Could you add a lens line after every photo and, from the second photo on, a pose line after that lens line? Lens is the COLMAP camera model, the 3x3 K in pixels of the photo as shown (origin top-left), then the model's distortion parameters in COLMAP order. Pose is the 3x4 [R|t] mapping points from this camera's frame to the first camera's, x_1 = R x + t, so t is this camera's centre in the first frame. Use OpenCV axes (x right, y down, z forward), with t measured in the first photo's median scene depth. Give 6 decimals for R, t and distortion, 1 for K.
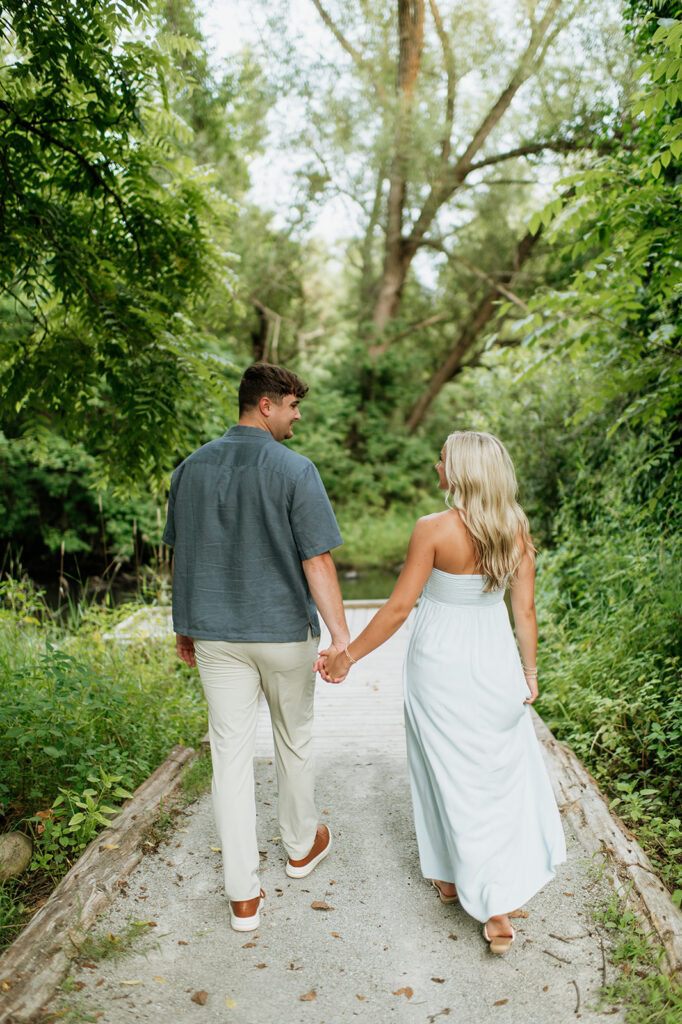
lens RADIAL K [[1119.1, 0, 341.0], [0, 1119.1, 512.0], [0, 0, 1]] dist [-0.013425, -0.003030]
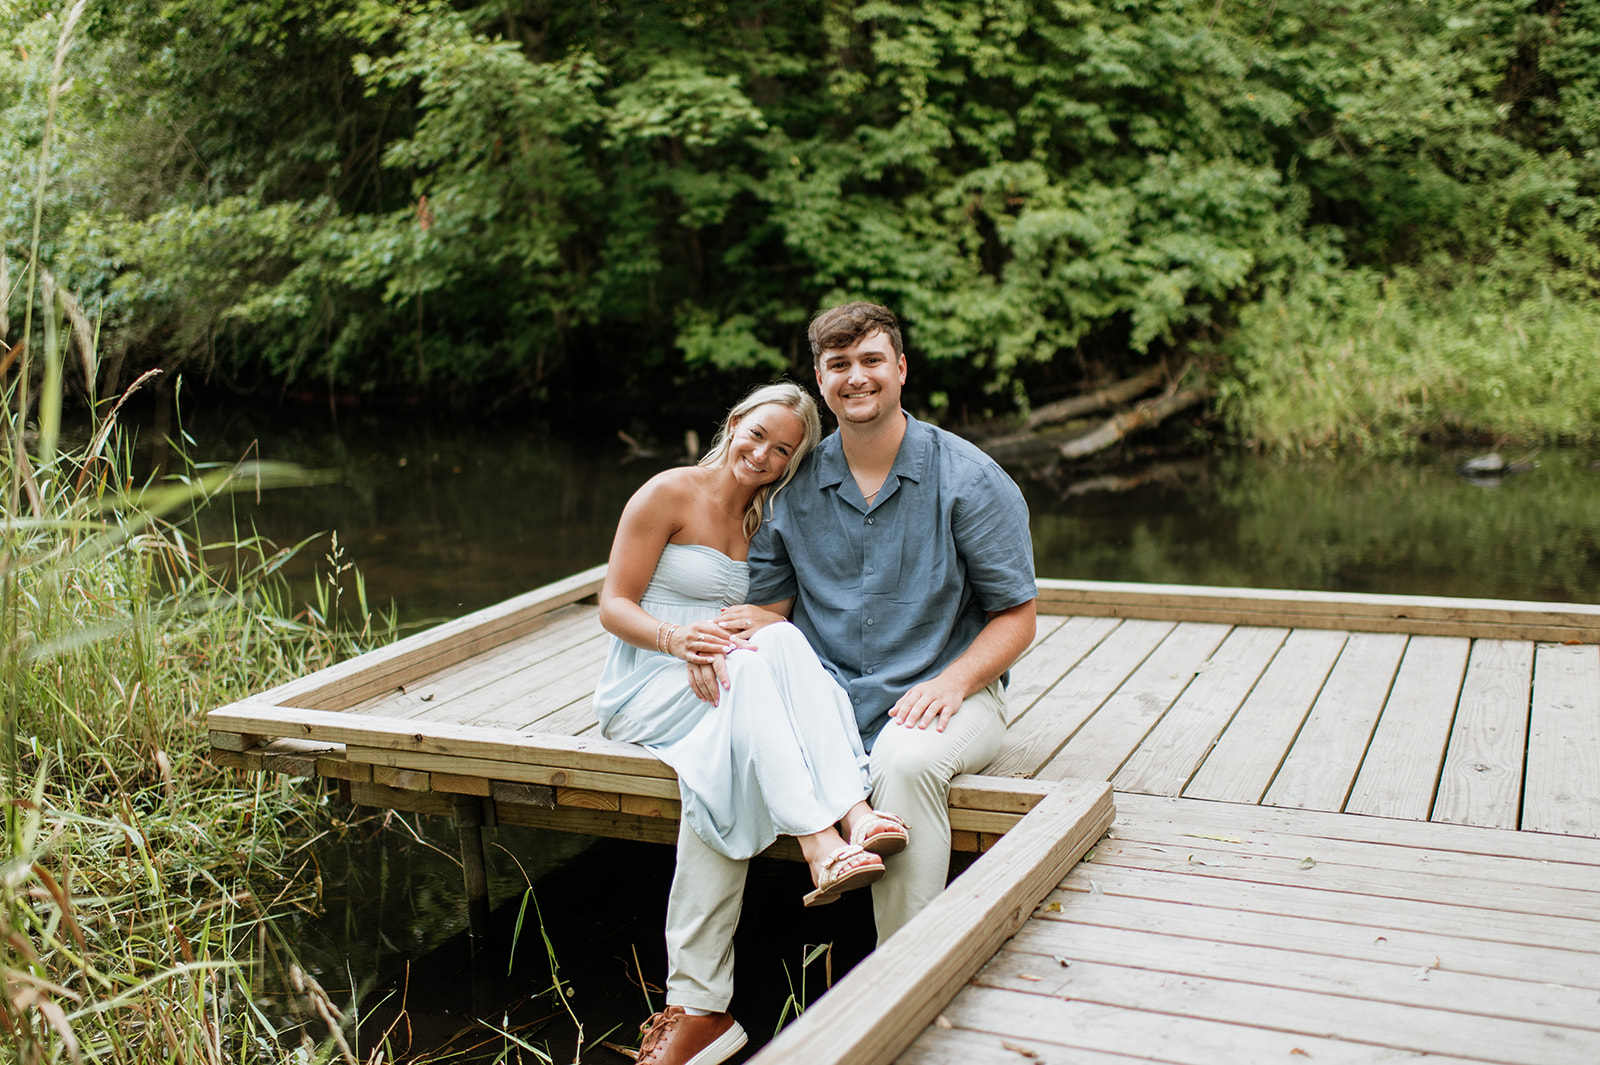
lens RADIAL K [[1748.6, 0, 800.0], [0, 1748.6, 532.5], [0, 0, 1]] dist [-0.013425, -0.003030]
pose [[0.928140, 0.064440, -0.366610, 0.011233], [-0.025340, 0.993555, 0.110487, 0.023786], [0.371367, -0.093257, 0.923791, 0.427170]]
